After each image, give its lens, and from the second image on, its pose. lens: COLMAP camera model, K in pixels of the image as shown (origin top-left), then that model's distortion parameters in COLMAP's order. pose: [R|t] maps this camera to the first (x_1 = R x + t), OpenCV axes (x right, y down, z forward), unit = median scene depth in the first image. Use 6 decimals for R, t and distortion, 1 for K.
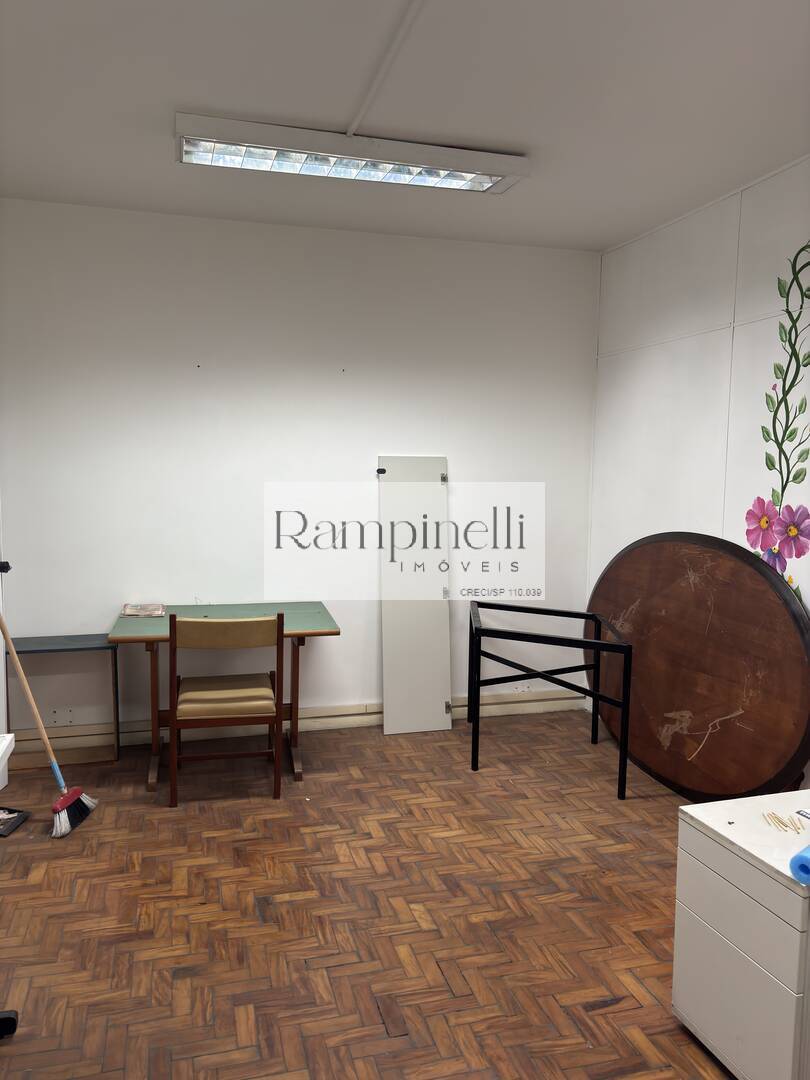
lens RADIAL K [[816.6, 0, 401.7], [0, 816.6, 530.3], [0, 0, 1]] dist [0.007235, -0.038955]
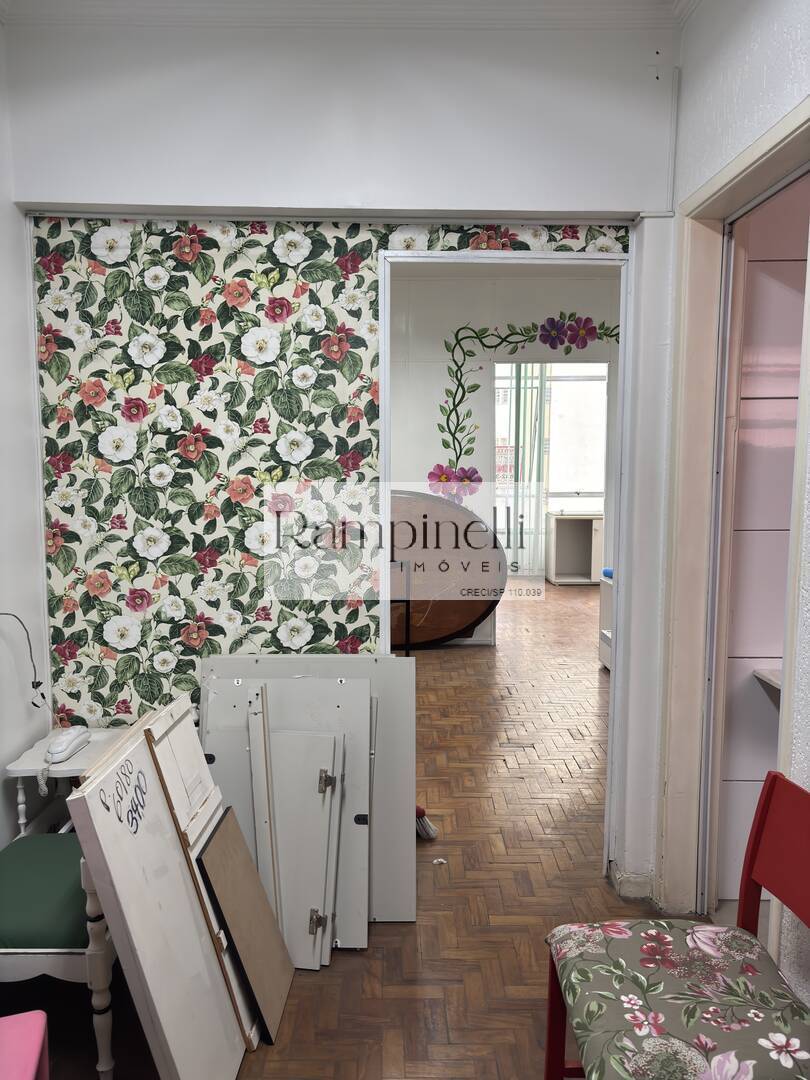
lens RADIAL K [[816.6, 0, 393.5], [0, 816.6, 537.3], [0, 0, 1]] dist [0.007235, -0.038955]
pose [[0.267441, -0.115065, 0.956679, -1.368119], [0.077330, 0.992205, 0.097721, -0.067947], [-0.960466, 0.047845, 0.274255, 0.661890]]
